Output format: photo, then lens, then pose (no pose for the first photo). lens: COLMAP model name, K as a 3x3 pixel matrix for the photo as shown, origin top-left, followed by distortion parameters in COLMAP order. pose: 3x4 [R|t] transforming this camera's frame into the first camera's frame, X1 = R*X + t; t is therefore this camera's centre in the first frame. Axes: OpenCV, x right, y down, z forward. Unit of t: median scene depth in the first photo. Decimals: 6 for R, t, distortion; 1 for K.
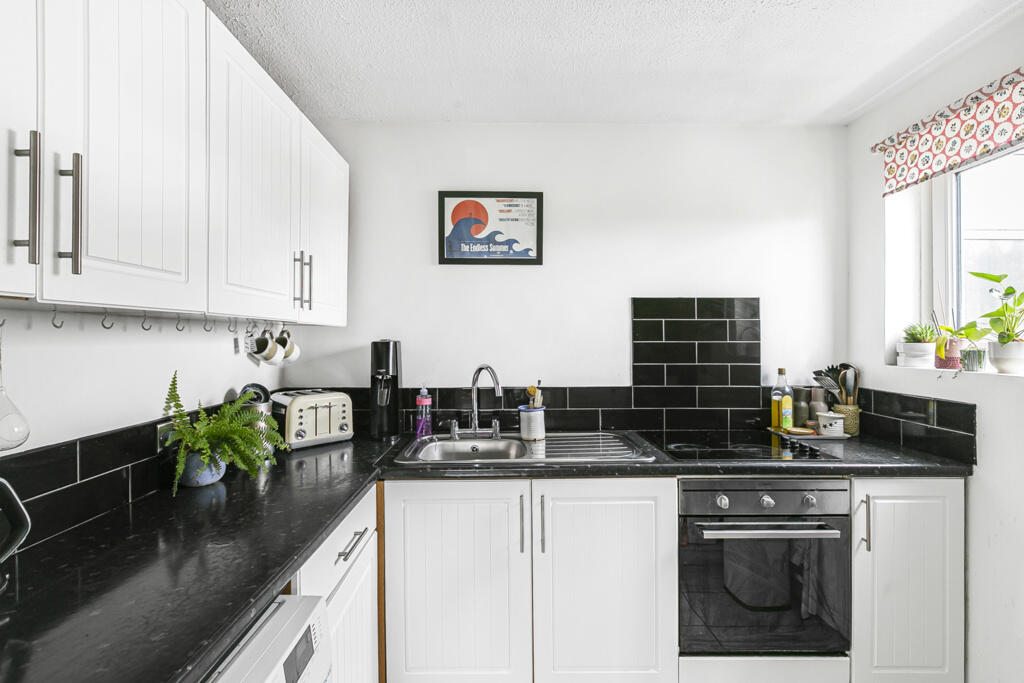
lens RADIAL K [[502.2, 0, 511.4], [0, 502.2, 338.6], [0, 0, 1]] dist [0.000123, 0.000001]
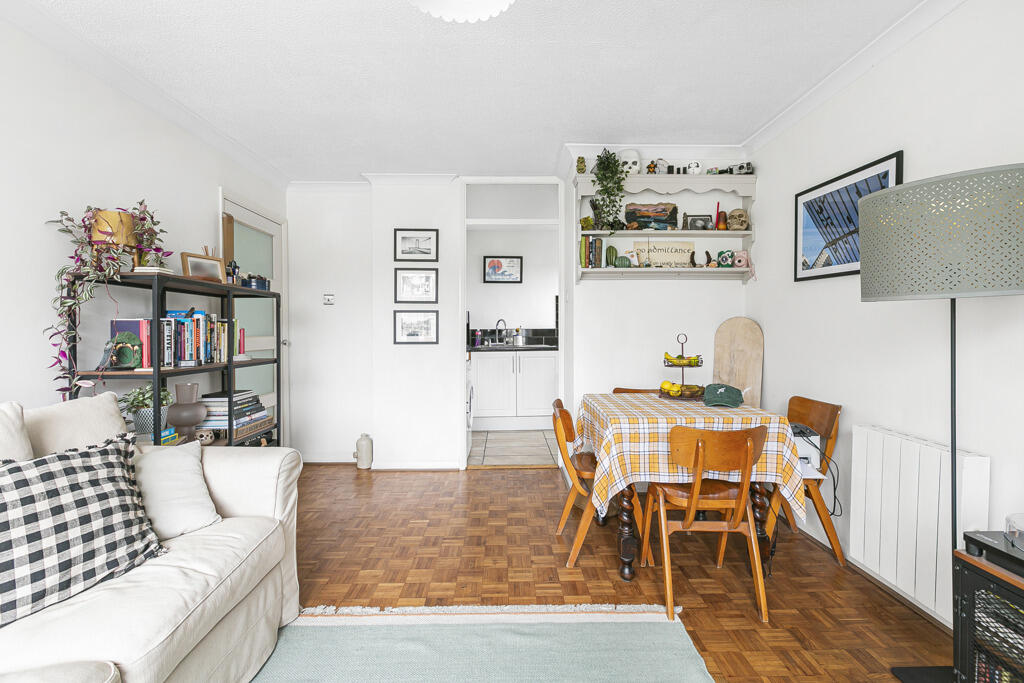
lens RADIAL K [[459.3, 0, 511.6], [0, 459.3, 339.3], [0, 0, 1]] dist [0.002554, -0.001607]
pose [[0.999972, 0.007113, -0.002109, 0.011811], [-0.007062, 0.999701, 0.023419, 0.093948], [0.002275, -0.023403, 0.999724, -1.466072]]
